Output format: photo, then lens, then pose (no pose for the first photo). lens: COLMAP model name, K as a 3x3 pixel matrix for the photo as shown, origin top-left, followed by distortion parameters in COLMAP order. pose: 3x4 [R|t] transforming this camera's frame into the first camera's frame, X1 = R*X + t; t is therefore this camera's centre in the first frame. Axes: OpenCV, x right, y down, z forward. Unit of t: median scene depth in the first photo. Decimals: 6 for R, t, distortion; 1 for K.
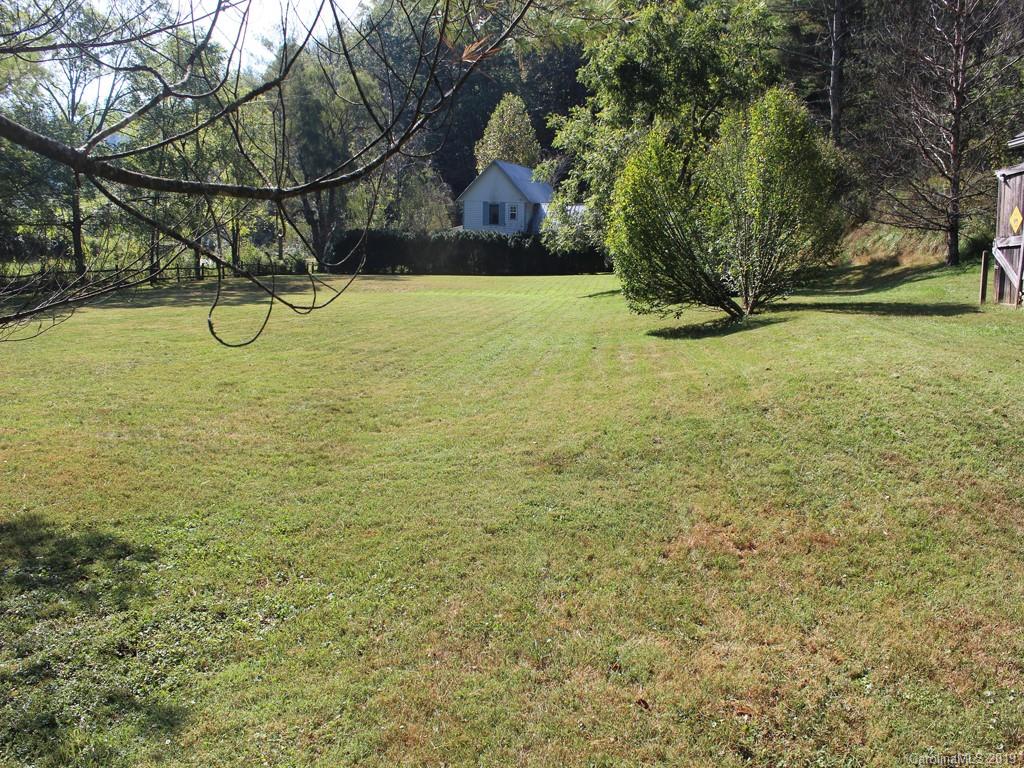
lens RADIAL K [[849.1, 0, 510.6], [0, 849.1, 360.6], [0, 0, 1]] dist [-0.171668, 0.152338]
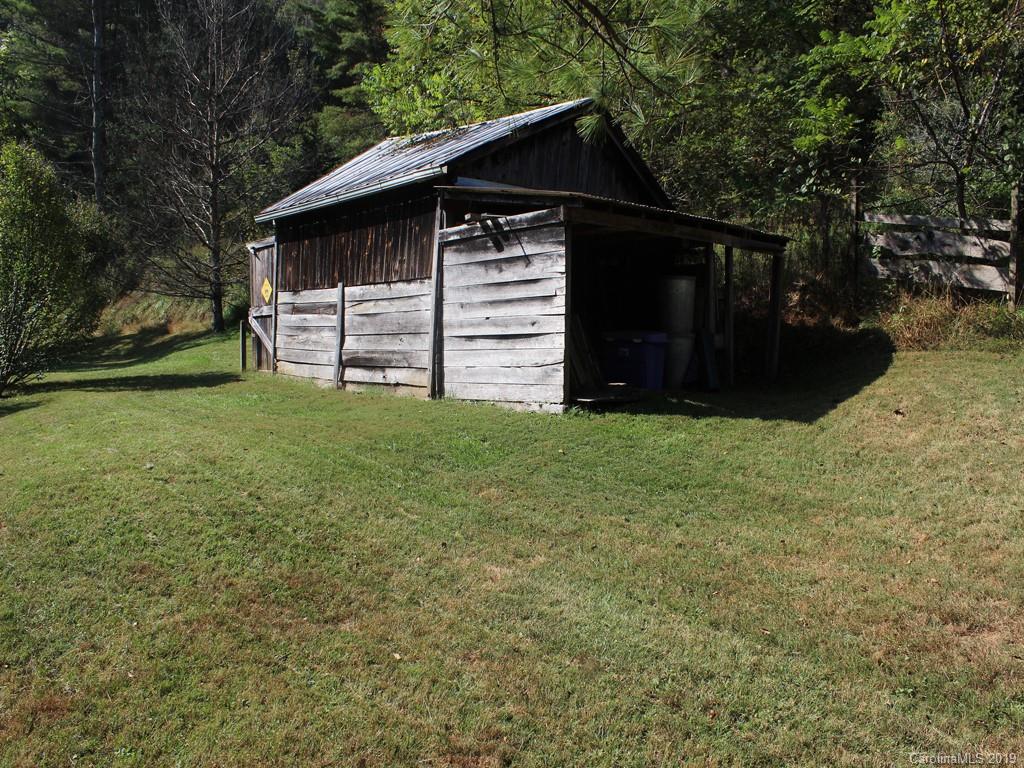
lens RADIAL K [[849.1, 0, 510.6], [0, 849.1, 360.6], [0, 0, 1]] dist [-0.171668, 0.152338]
pose [[0.682901, -0.046769, 0.729012, 0.038957], [0.102315, 0.994235, -0.032060, -0.014005], [-0.723311, 0.096483, 0.683749, 0.033875]]
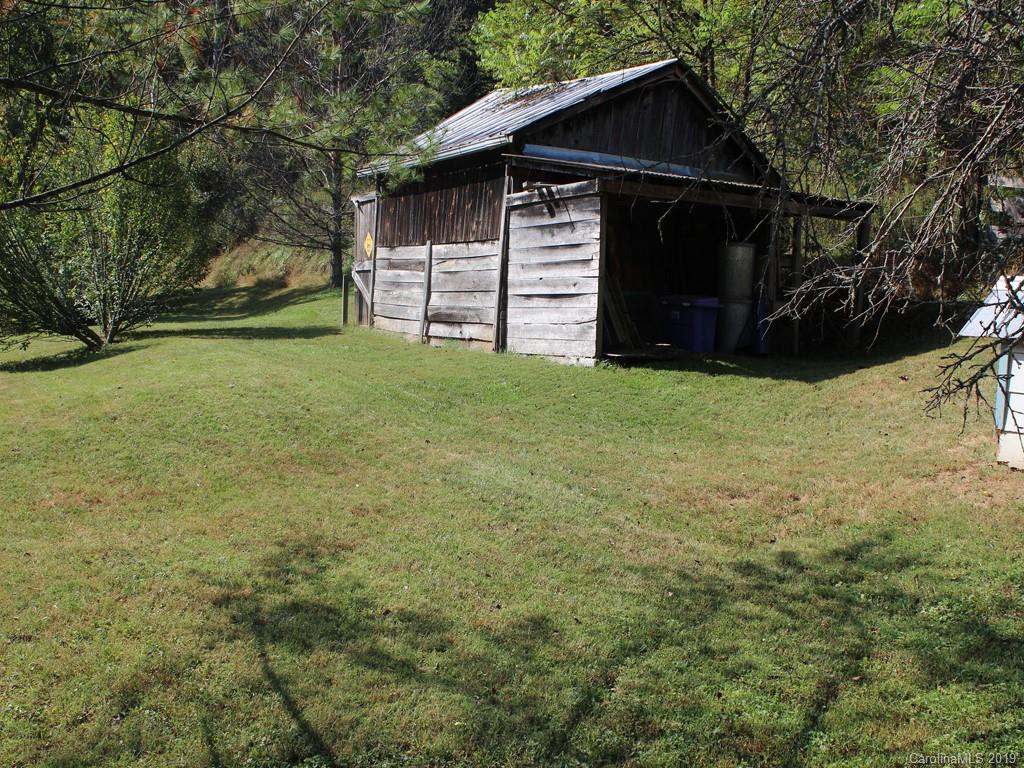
lens RADIAL K [[1171.4, 0, 512.3], [0, 1171.4, 363.5], [0, 0, 1]] dist [-0.067025, 0.087114]
pose [[0.825907, -0.027722, 0.563125, -0.065465], [0.053140, 0.998172, -0.028799, 0.027343], [-0.561297, 0.053710, 0.825870, -0.291351]]
